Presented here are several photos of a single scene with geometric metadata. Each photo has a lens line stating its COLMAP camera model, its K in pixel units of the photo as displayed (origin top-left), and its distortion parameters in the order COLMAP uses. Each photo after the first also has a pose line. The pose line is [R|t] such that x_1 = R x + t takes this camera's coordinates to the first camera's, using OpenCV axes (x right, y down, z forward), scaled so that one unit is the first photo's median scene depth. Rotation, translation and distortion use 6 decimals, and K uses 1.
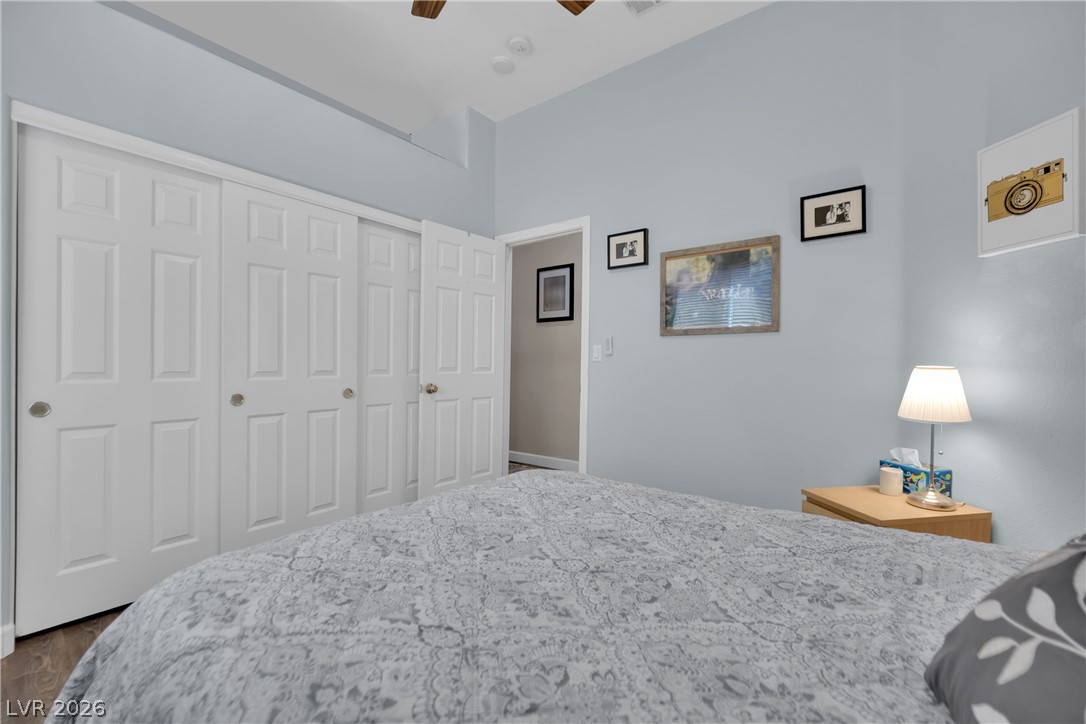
lens RADIAL K [[446.7, 0, 541.5], [0, 446.7, 361.4], [0, 0, 1]] dist [-0.018748, -0.001123]
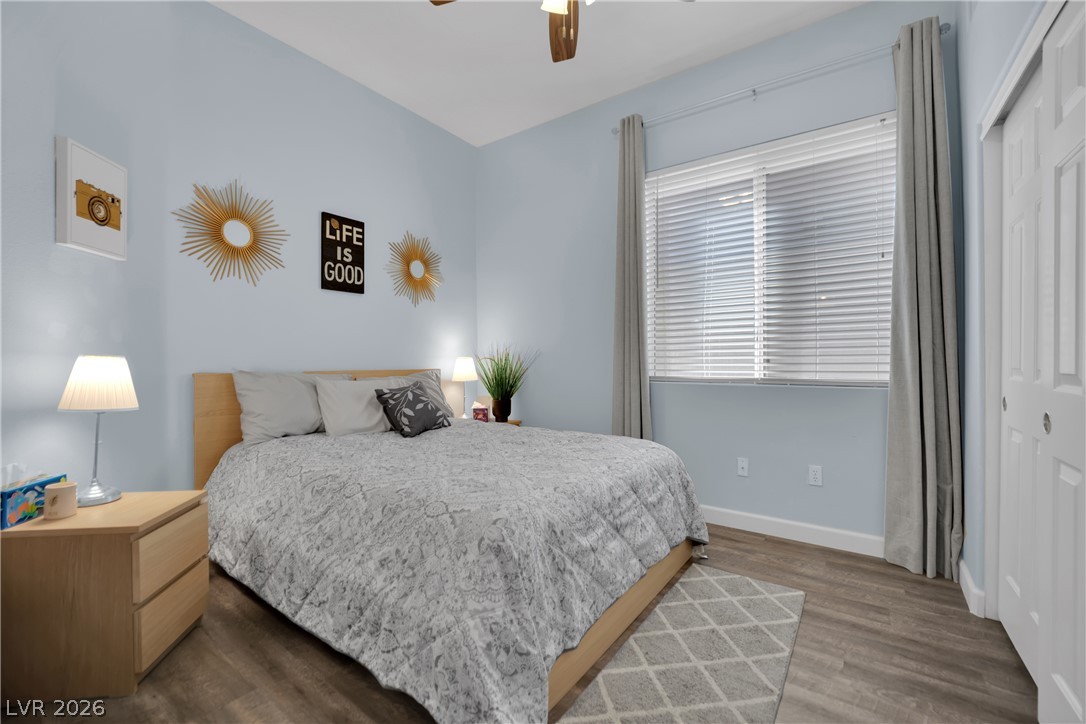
lens RADIAL K [[446.7, 0, 542.6], [0, 446.7, 359.1], [0, 0, 1]] dist [-0.018748, -0.001123]
pose [[-0.998182, -0.008889, -0.059620, -0.030229], [-0.009149, 0.999950, 0.004079, 0.010594], [0.059581, 0.004617, -0.998213, 2.223912]]
